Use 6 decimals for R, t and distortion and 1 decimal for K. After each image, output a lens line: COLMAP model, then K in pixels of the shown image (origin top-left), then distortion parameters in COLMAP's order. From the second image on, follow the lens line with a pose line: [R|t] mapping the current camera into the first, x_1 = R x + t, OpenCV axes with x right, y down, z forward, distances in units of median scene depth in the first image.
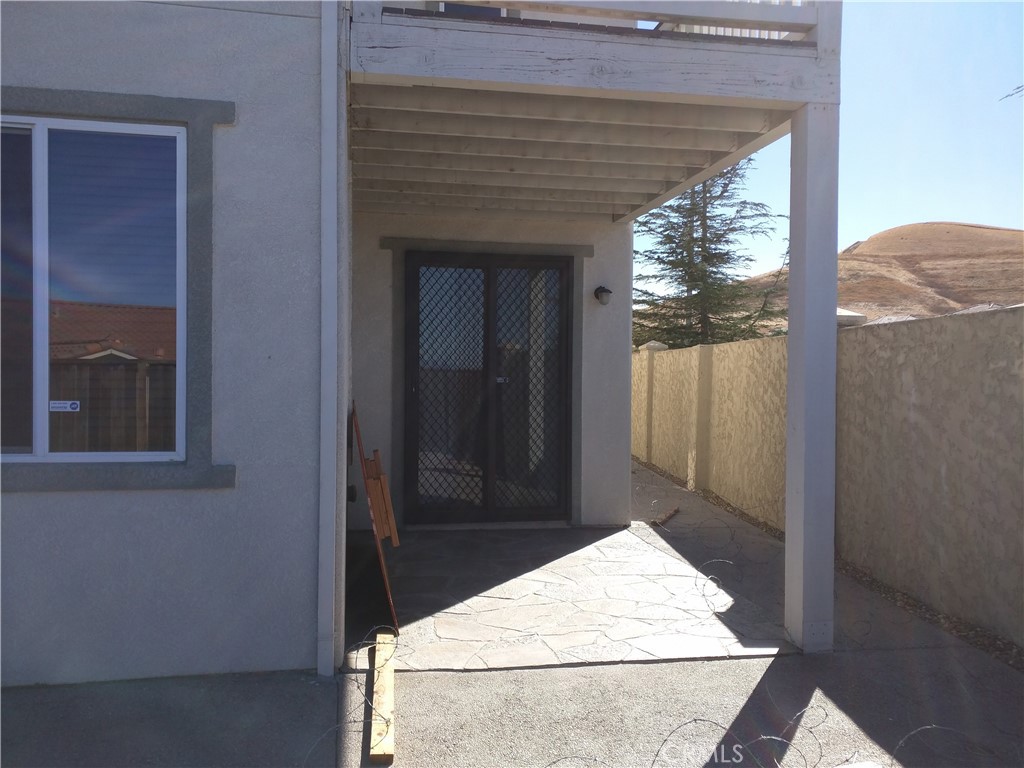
lens RADIAL K [[843.6, 0, 518.1], [0, 843.6, 391.6], [0, 0, 1]] dist [0.062419, -0.078292]
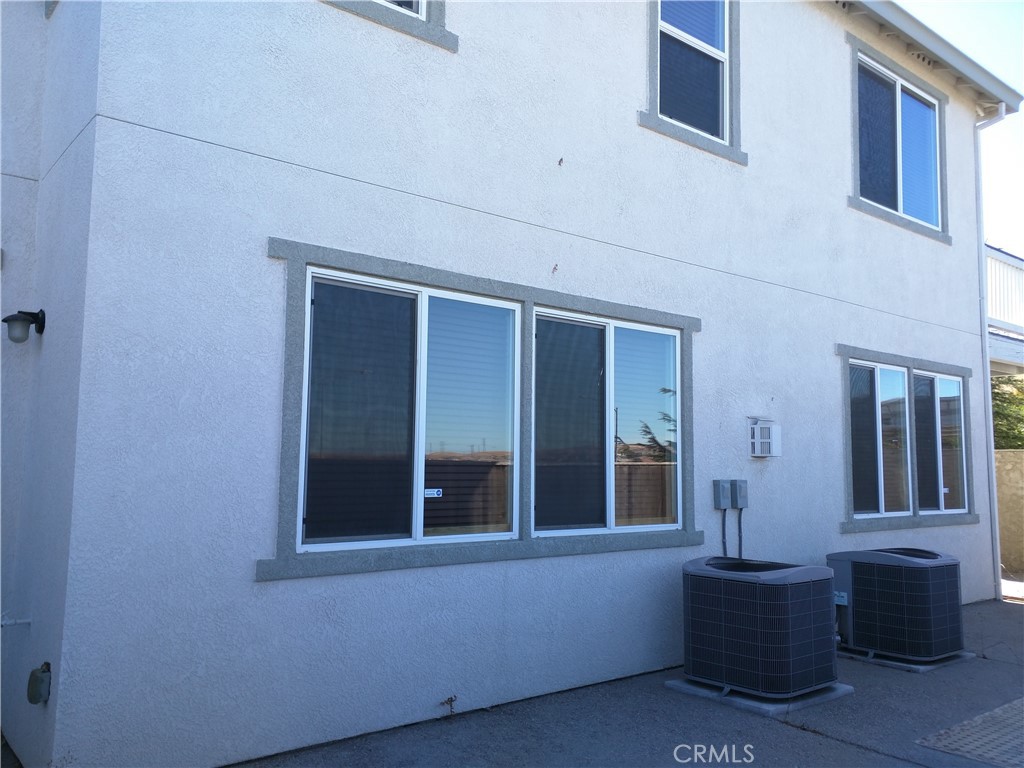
lens RADIAL K [[843.6, 0, 519.3], [0, 843.6, 377.7], [0, 0, 1]] dist [0.062419, -0.078292]
pose [[0.881783, 0.043898, 0.469607, -1.370837], [0.015145, 0.992511, -0.121214, -0.014645], [-0.471411, 0.113997, 0.874515, -0.305042]]
